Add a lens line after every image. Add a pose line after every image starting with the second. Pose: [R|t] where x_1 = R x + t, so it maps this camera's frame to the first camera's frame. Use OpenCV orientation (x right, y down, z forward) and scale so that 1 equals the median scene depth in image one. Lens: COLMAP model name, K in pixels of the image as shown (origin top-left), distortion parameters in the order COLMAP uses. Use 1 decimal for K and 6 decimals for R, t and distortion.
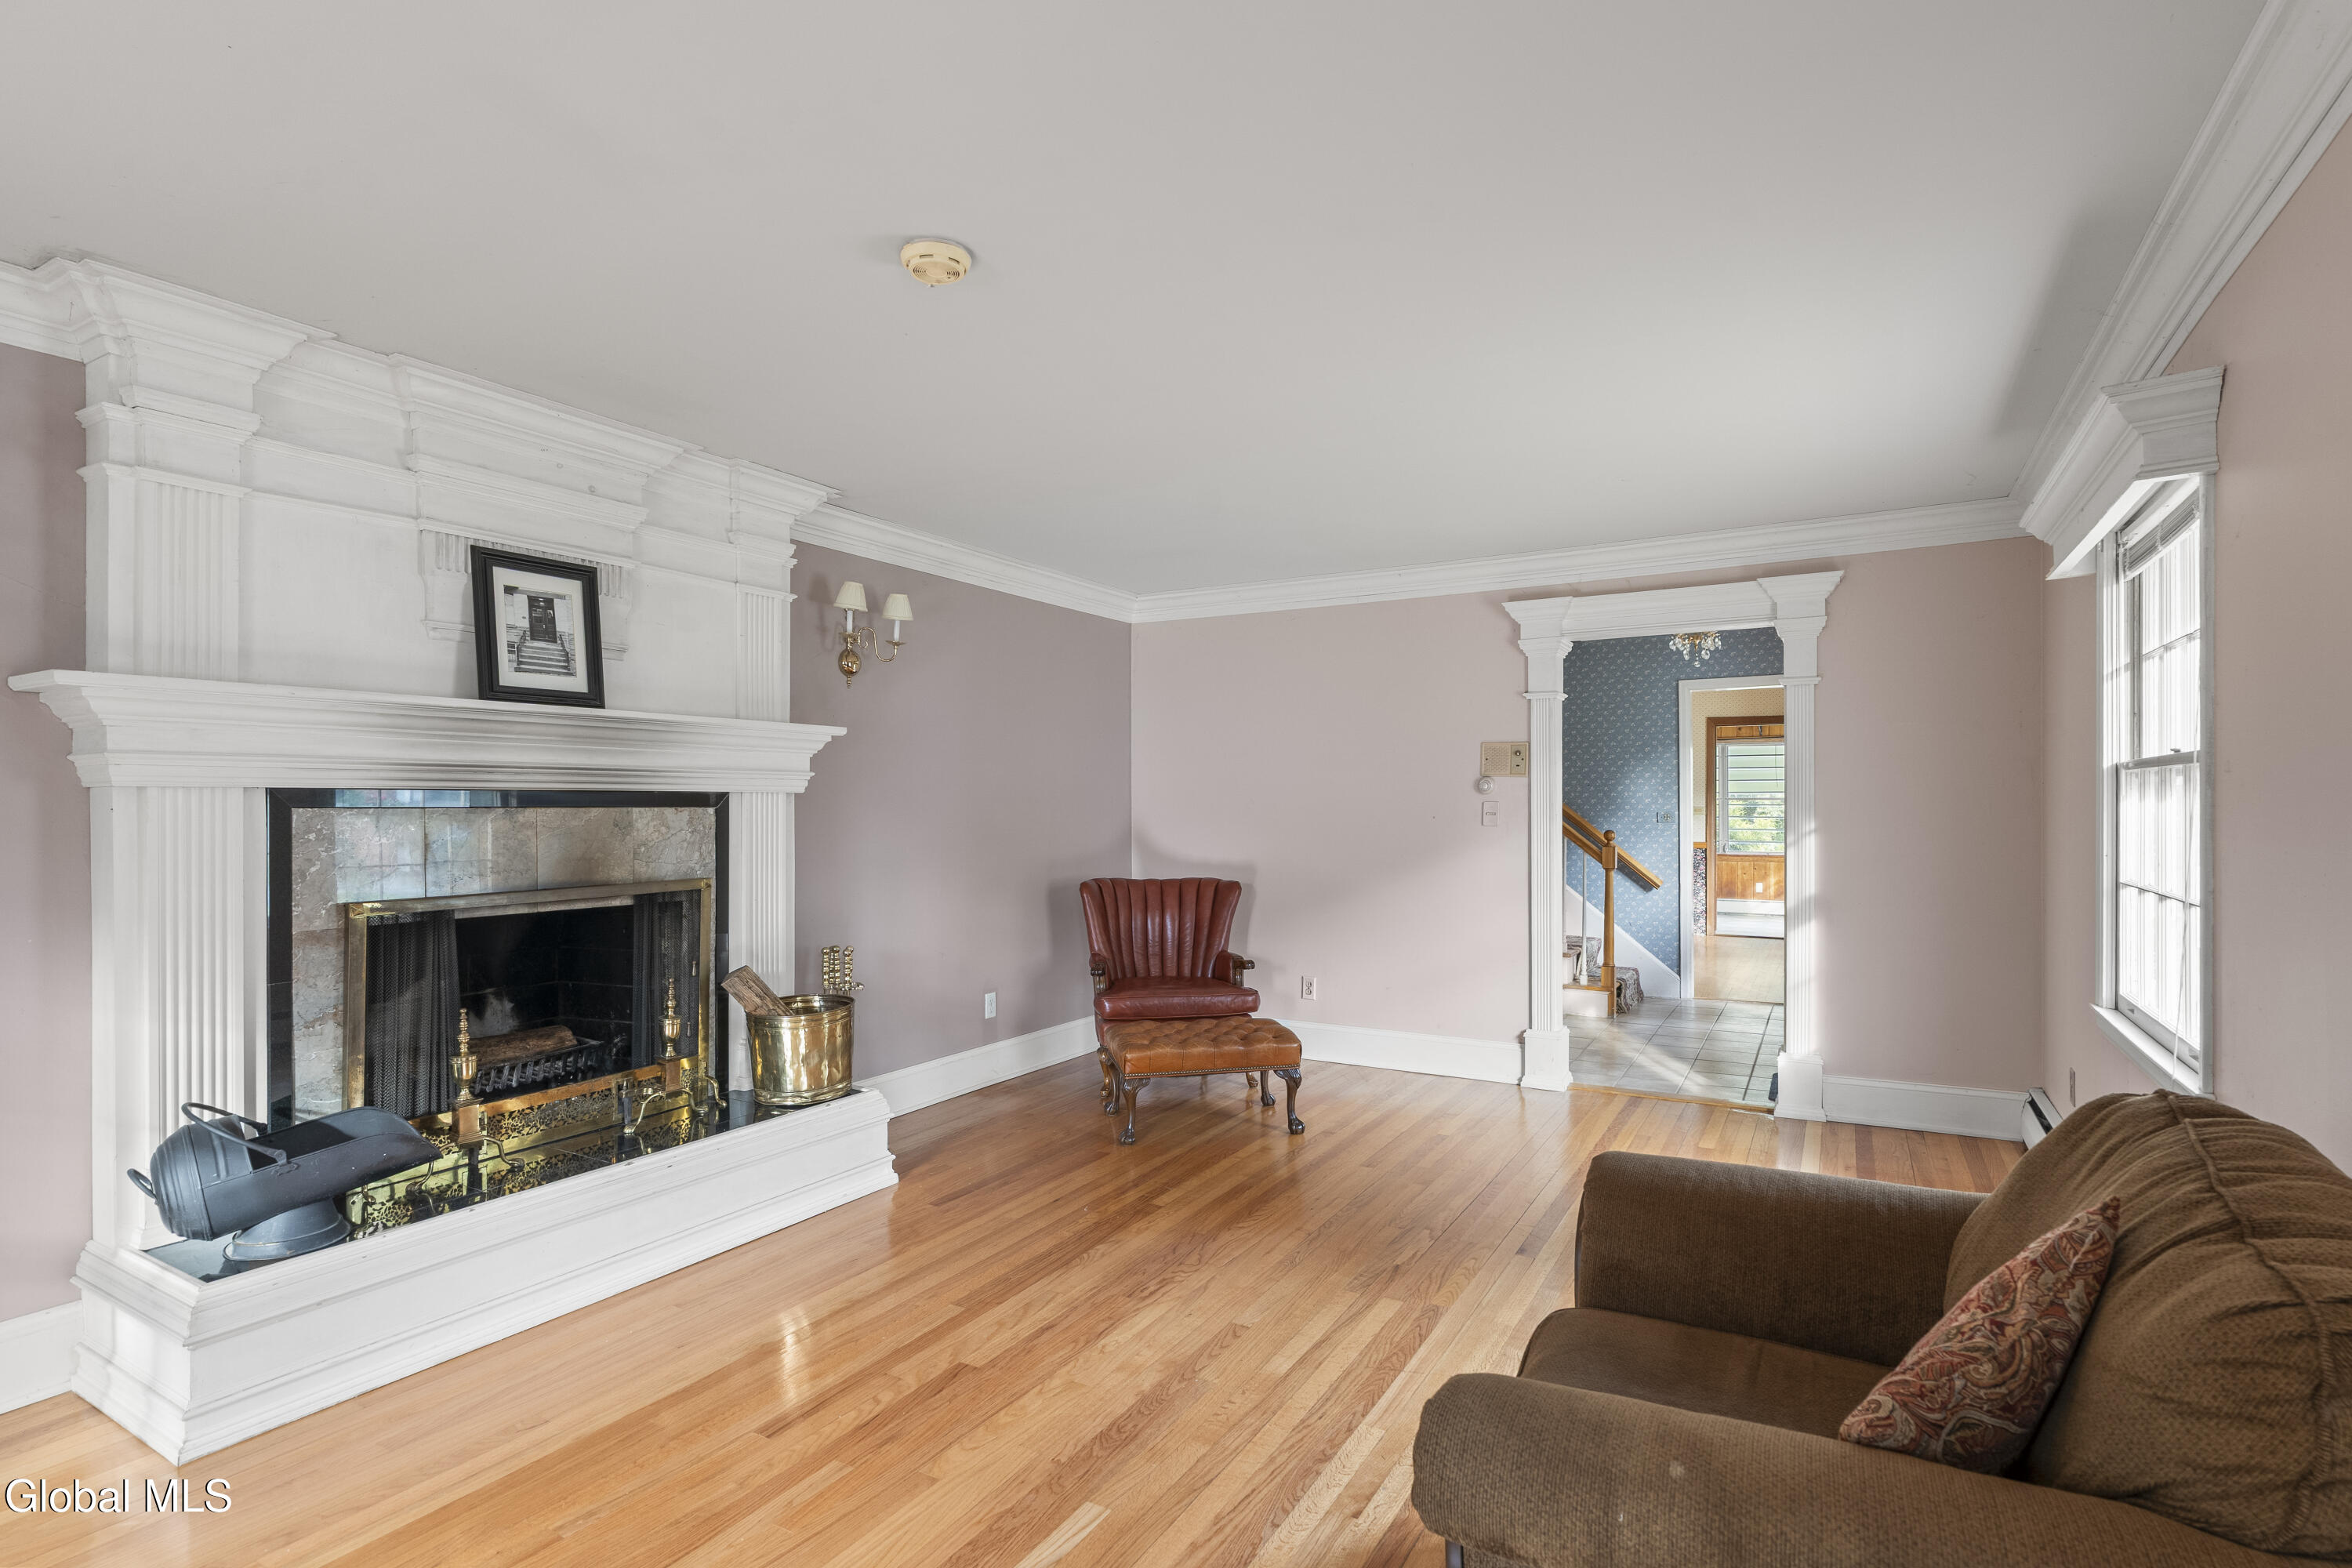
lens RADIAL K [[1134.6, 0, 1182.6], [0, 1134.6, 801.6], [0, 0, 1]] dist [-0.000598, -0.000069]
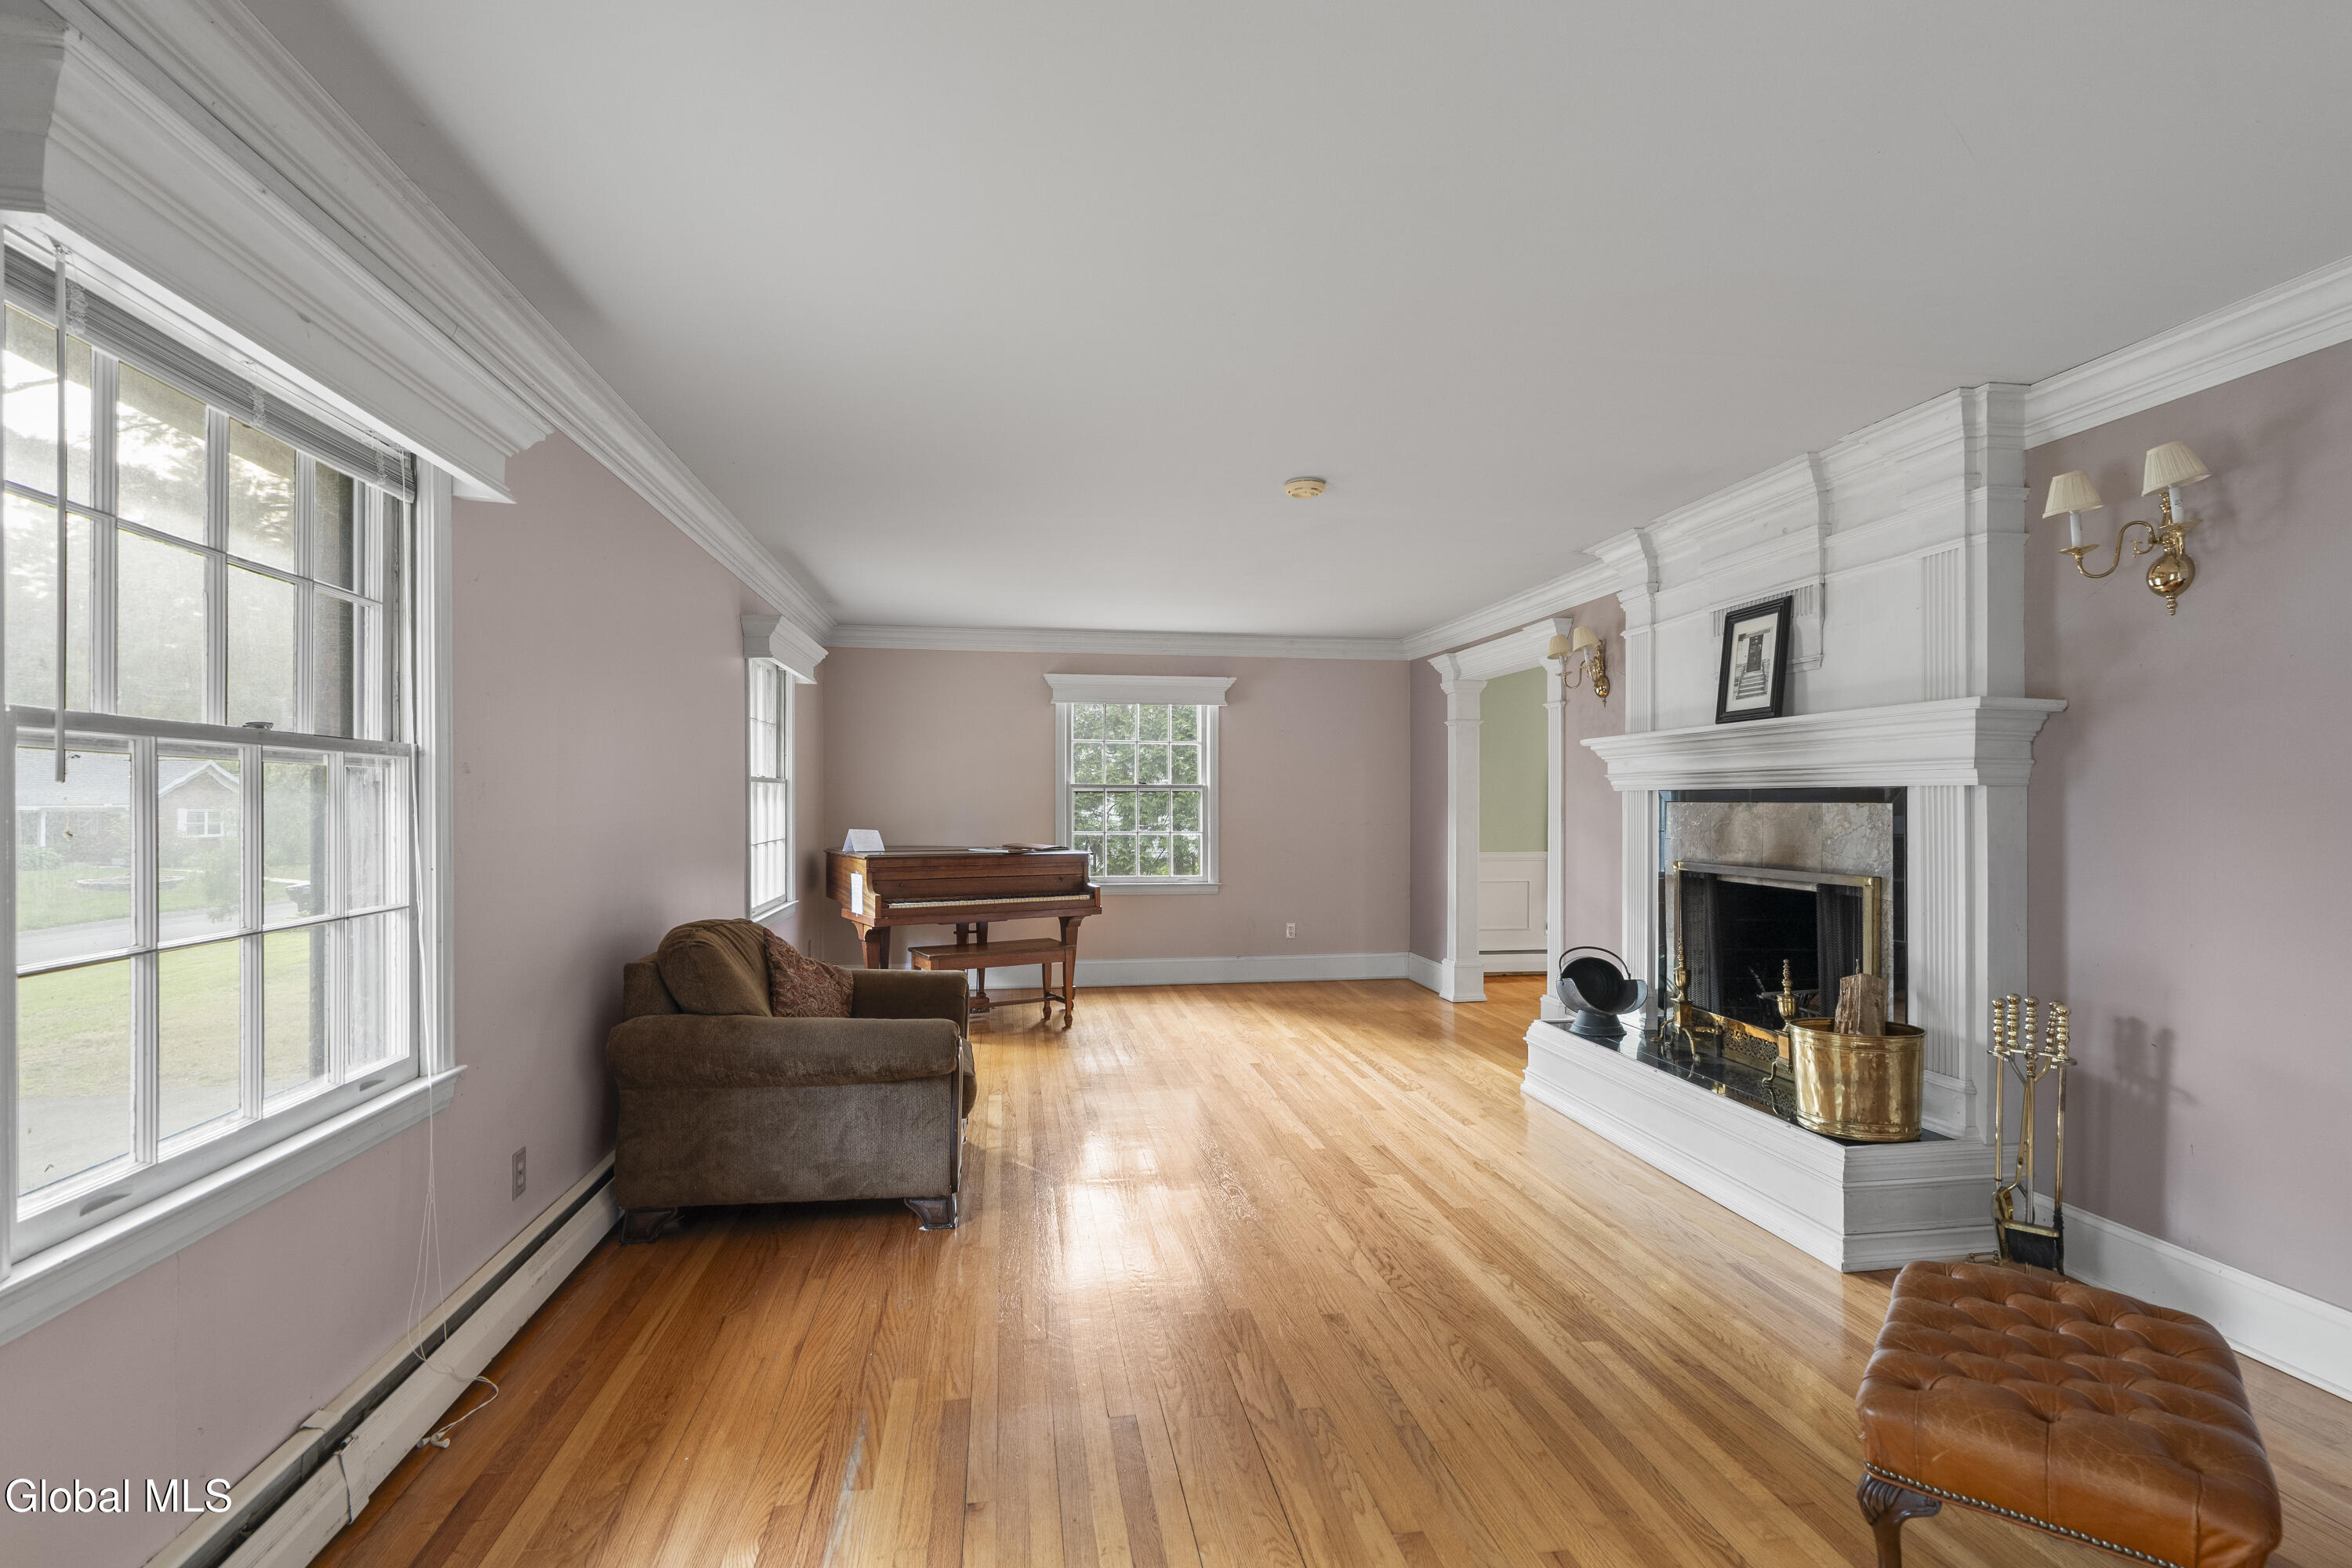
lens RADIAL K [[1110.1, 0, 1180.9], [0, 1110.1, 794.1], [0, 0, 1]] dist [-0.000168, 0.000003]
pose [[-0.772598, -0.001851, -0.634893, 0.678281], [0.003776, 0.999965, -0.007509, 0.002948], [0.634884, -0.008199, -0.772564, 1.467097]]
